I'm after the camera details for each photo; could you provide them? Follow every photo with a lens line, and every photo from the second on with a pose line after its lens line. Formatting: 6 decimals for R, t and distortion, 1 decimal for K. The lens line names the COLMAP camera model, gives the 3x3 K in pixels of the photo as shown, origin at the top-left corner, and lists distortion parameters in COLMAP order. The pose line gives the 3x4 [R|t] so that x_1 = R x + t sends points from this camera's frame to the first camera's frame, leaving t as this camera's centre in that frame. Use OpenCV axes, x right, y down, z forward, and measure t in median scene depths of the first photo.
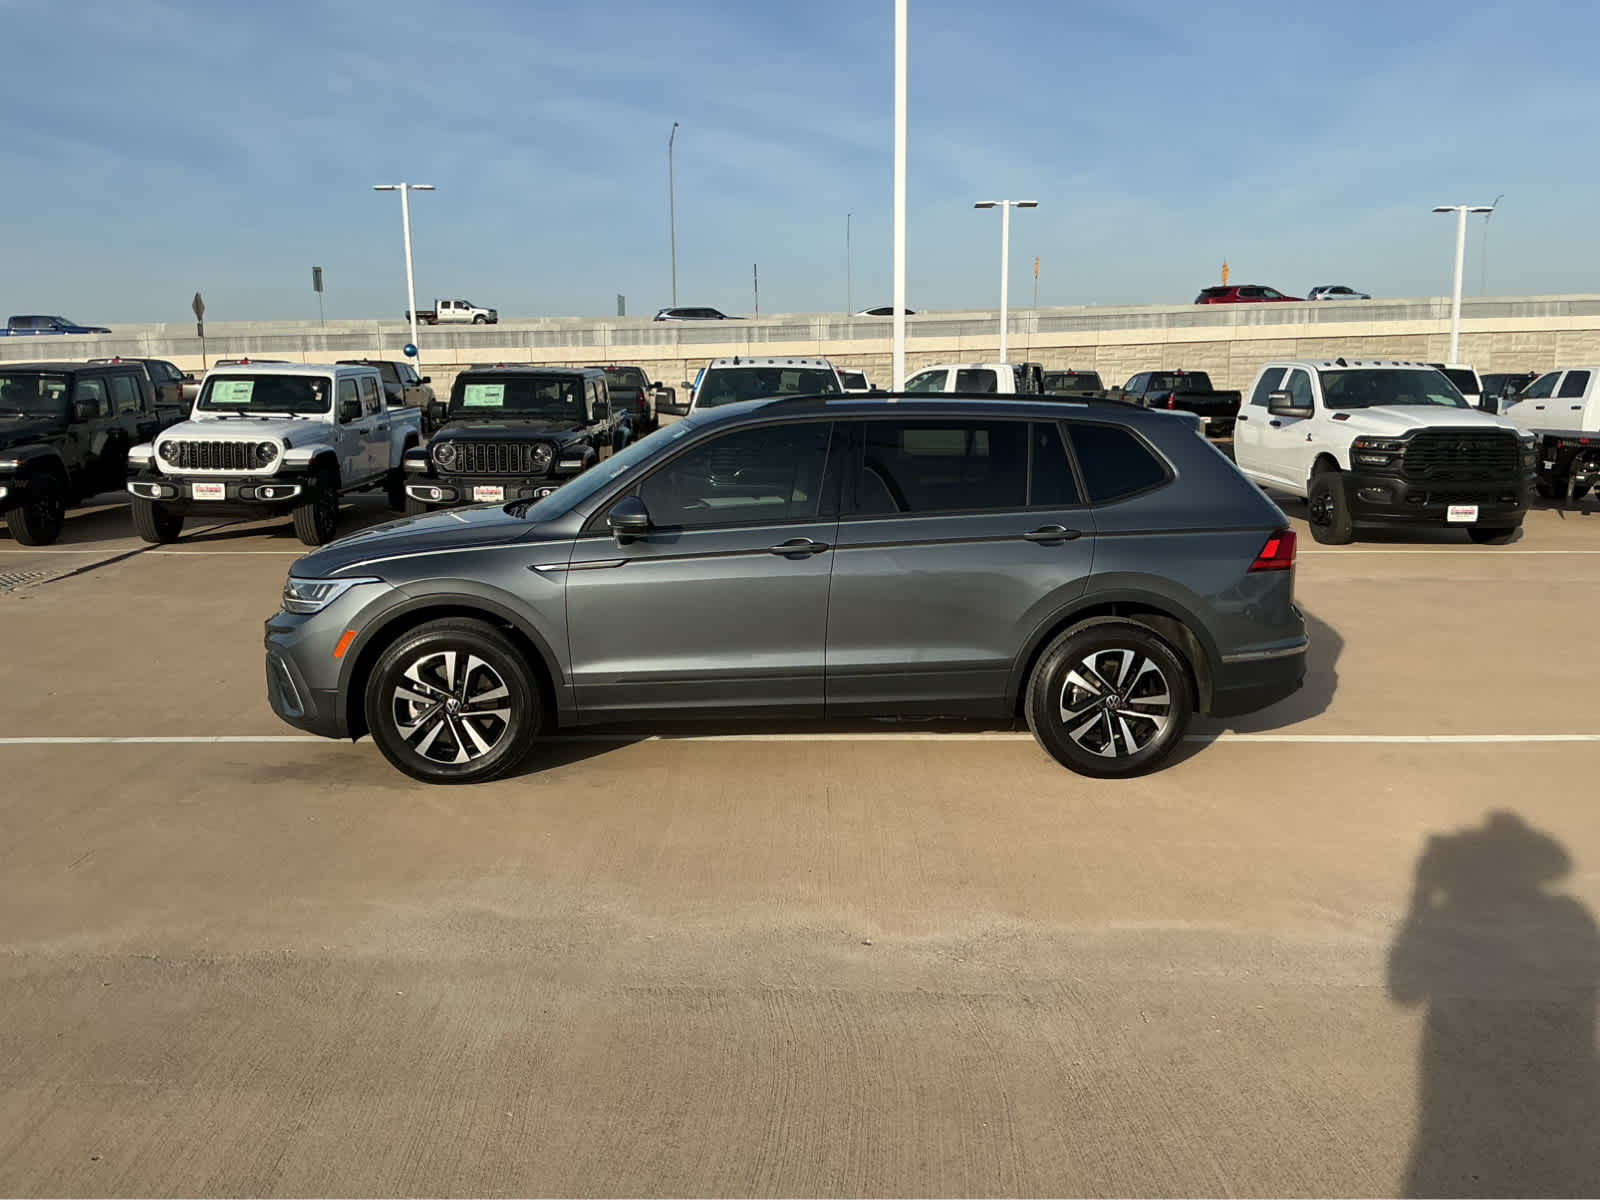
lens RADIAL K [[1352.7, 0, 800.0], [0, 1352.7, 600.0], [0, 0, 1]] dist [0.124042, -0.244860]
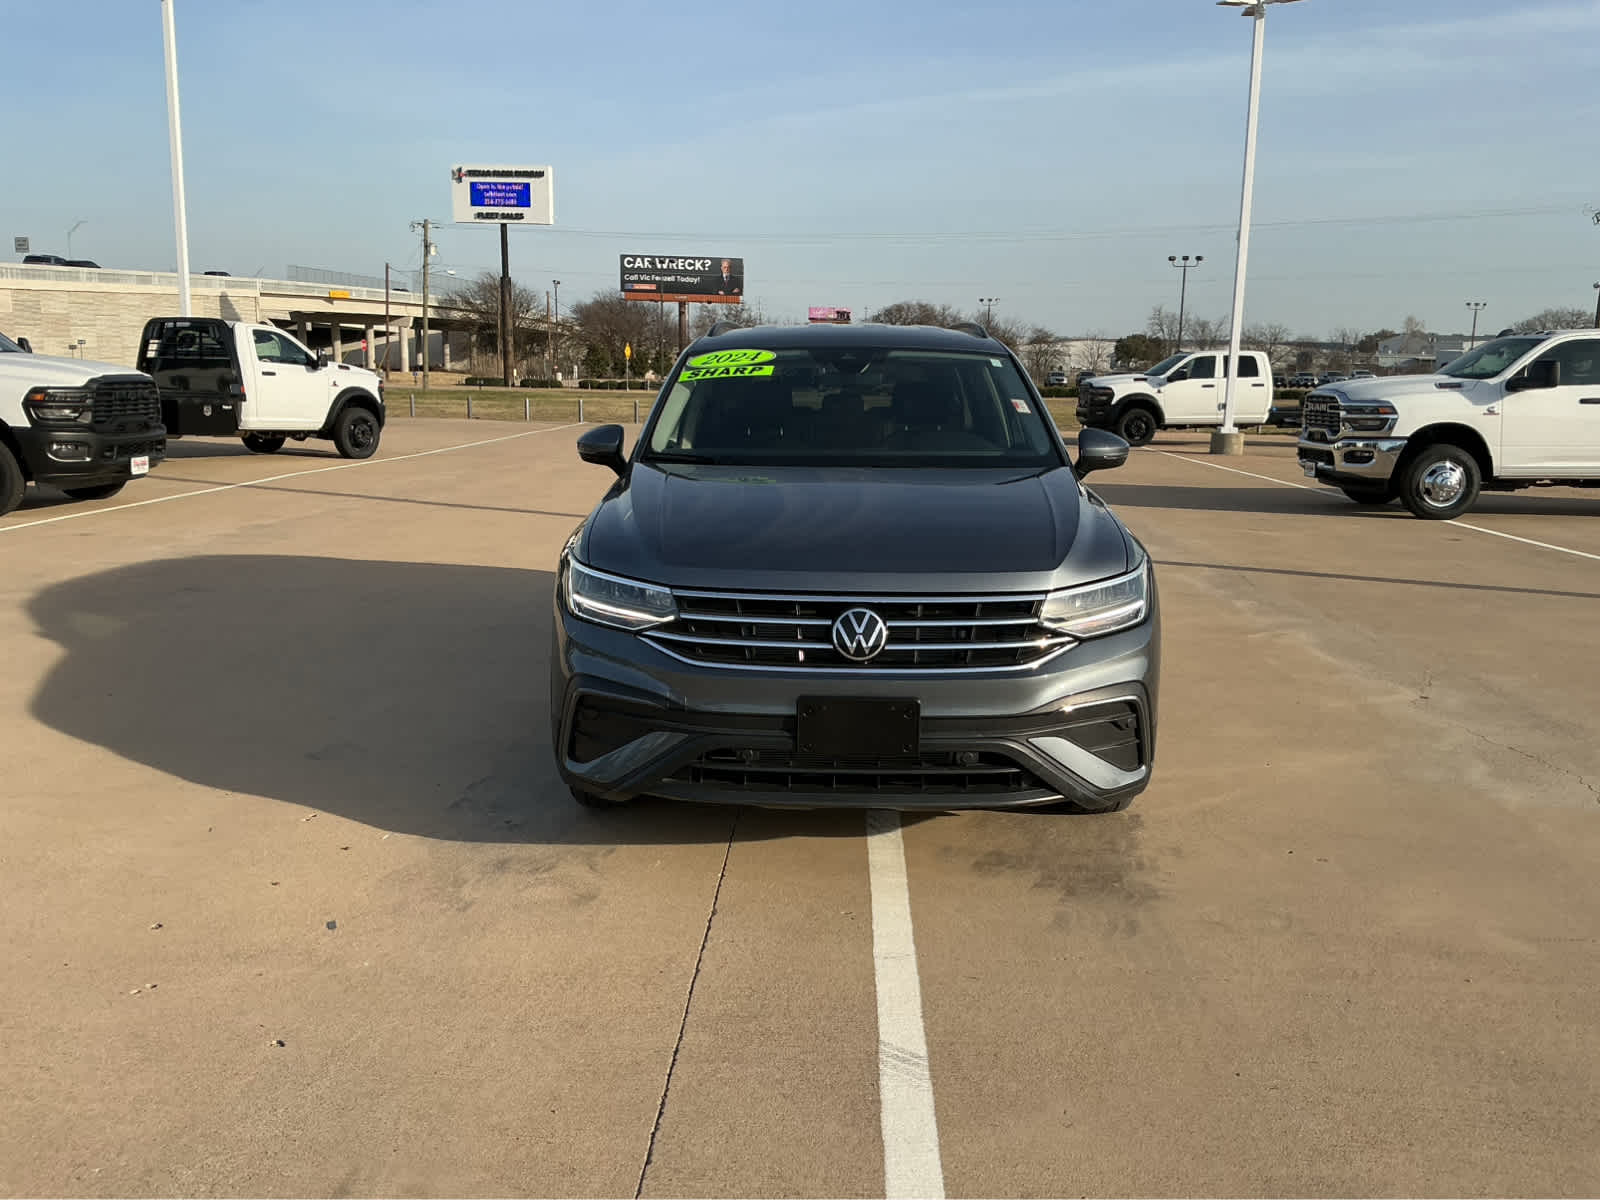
lens RADIAL K [[1352.7, 0, 800.0], [0, 1352.7, 600.0], [0, 0, 1]] dist [0.124042, -0.244860]
pose [[0.028465, -0.168931, 0.985217, -0.459264], [0.149067, 0.975312, 0.162925, -0.058858], [-0.988417, 0.142225, 0.052944, 0.508030]]
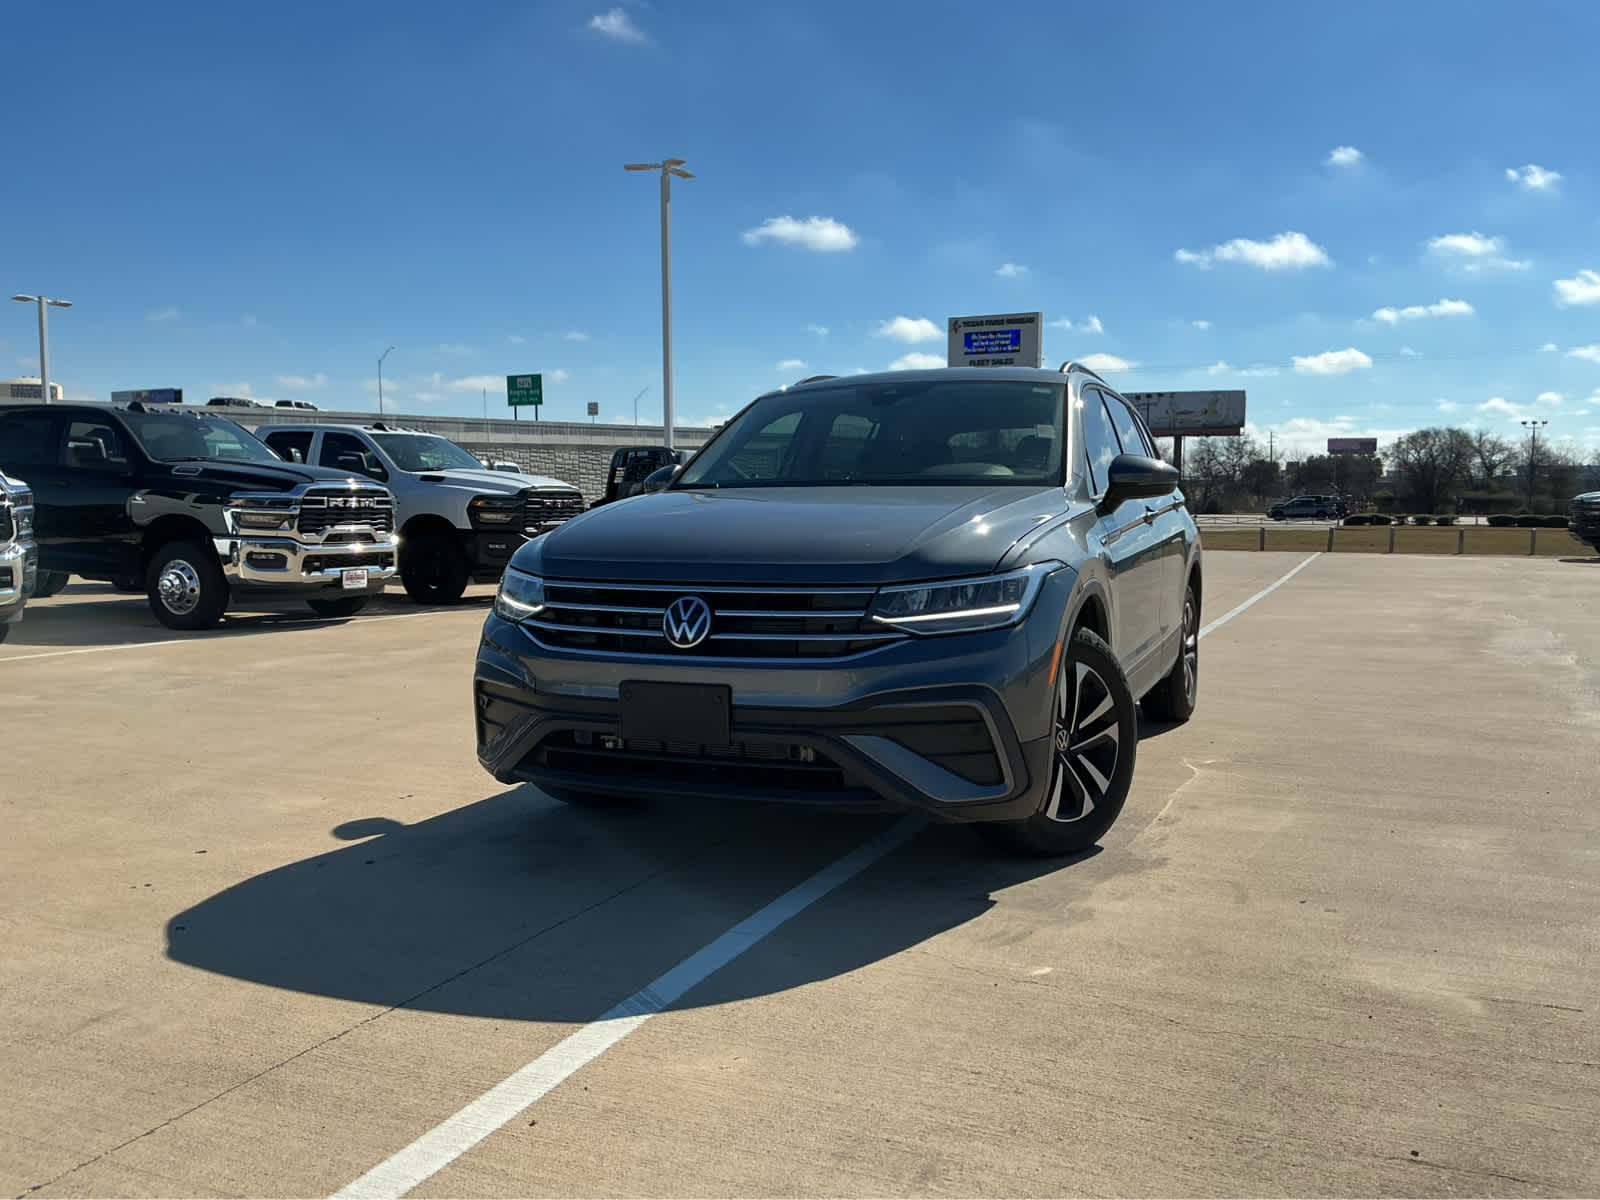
lens RADIAL K [[1352.7, 0, 800.0], [0, 1352.7, 600.0], [0, 0, 1]] dist [0.124042, -0.244860]
pose [[0.399784, -0.060948, 0.914581, -0.433783], [0.143560, 0.989636, 0.003197, -0.007152], [-0.905298, 0.130019, 0.404390, 0.376434]]
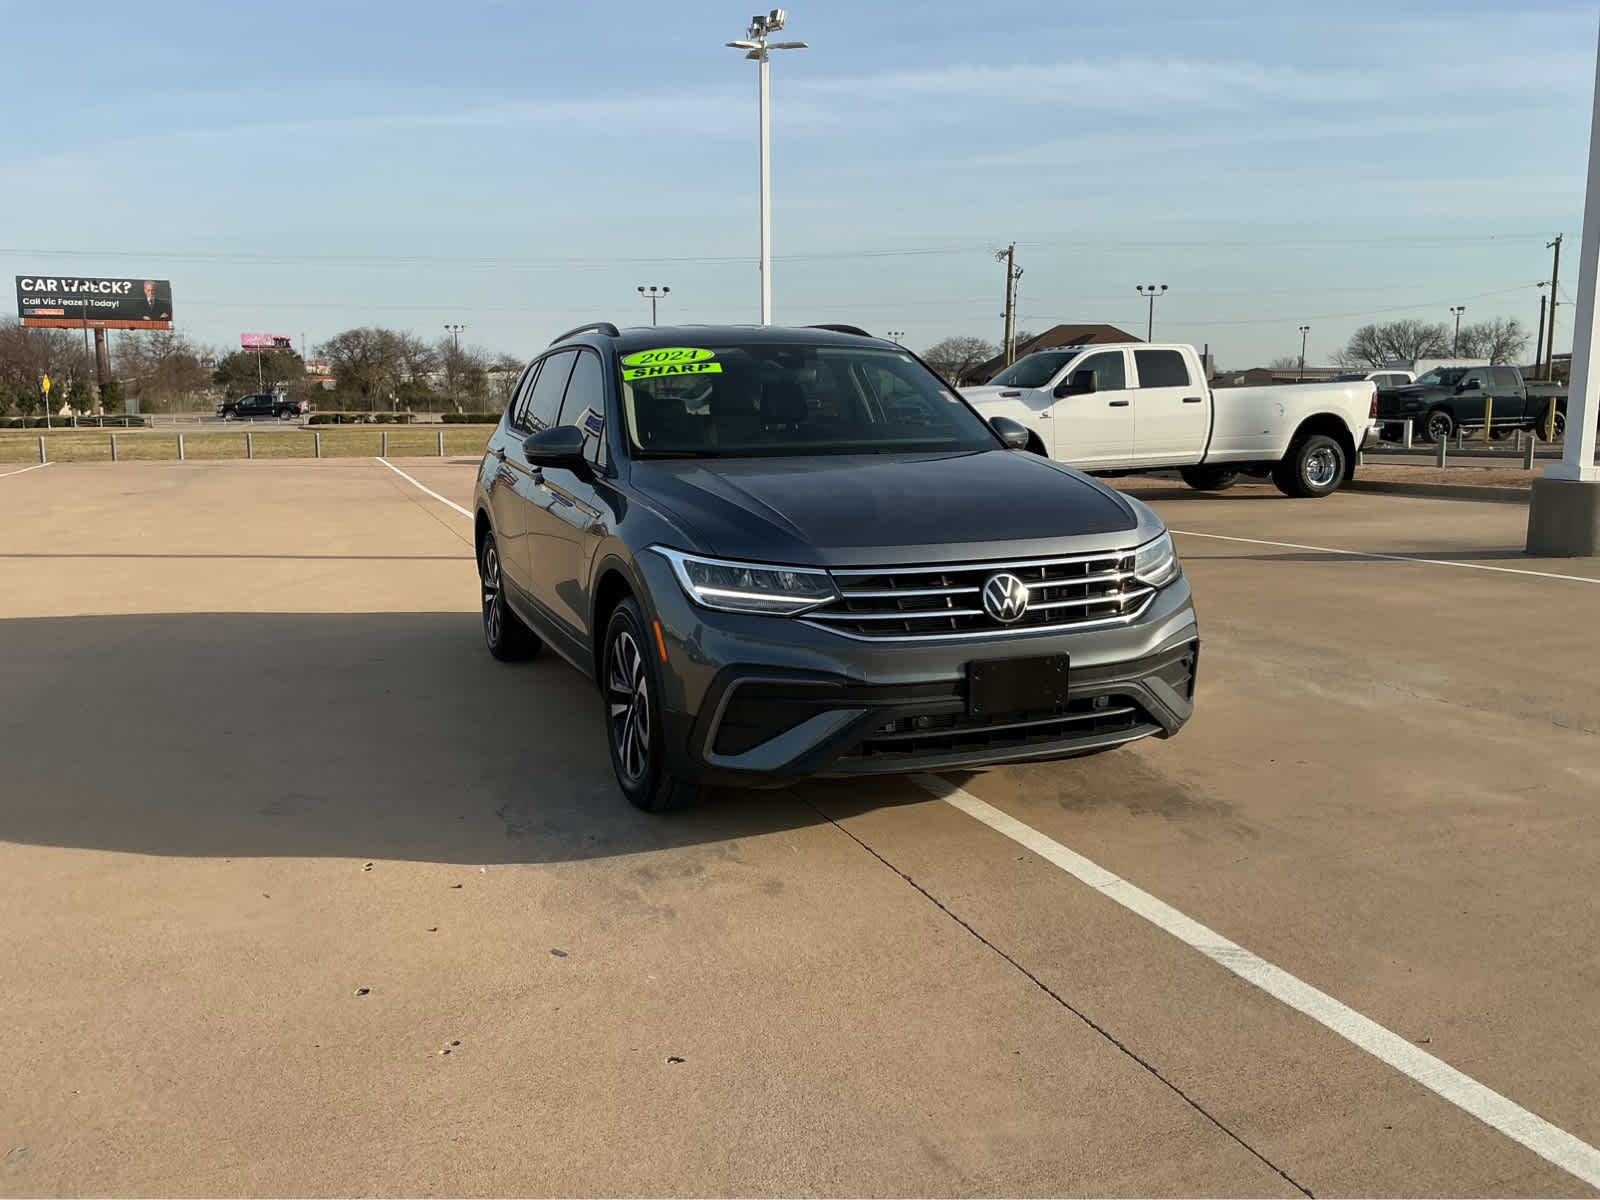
lens RADIAL K [[1352.7, 0, 800.0], [0, 1352.7, 600.0], [0, 0, 1]] dist [0.124042, -0.244860]
pose [[-0.371500, -0.133394, 0.918800, -0.443499], [0.159329, 0.965784, 0.204637, -0.072586], [-0.914659, 0.222414, -0.337535, 0.653266]]
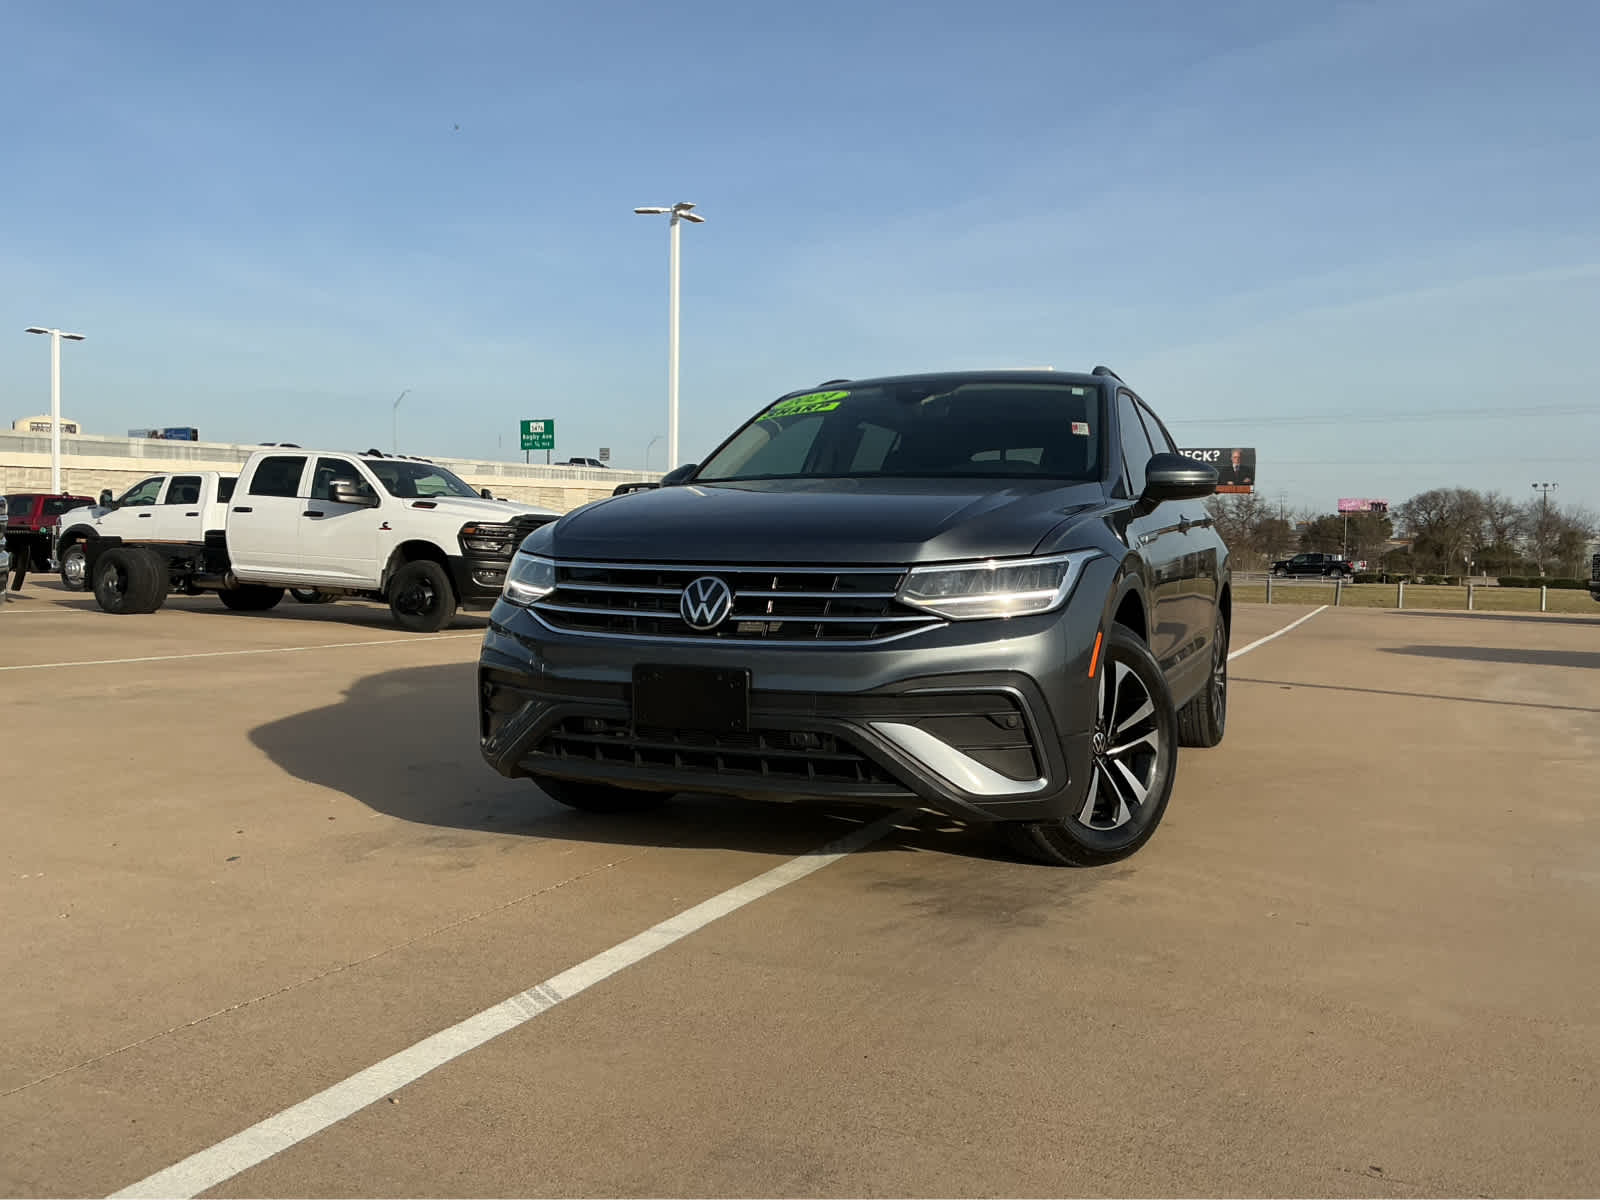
lens RADIAL K [[1352.7, 0, 800.0], [0, 1352.7, 600.0], [0, 0, 1]] dist [0.124042, -0.244860]
pose [[0.404309, -0.017416, 0.914457, -0.421780], [0.127263, 0.991164, -0.037390, 0.006625], [-0.905725, 0.131494, 0.402953, 0.388065]]
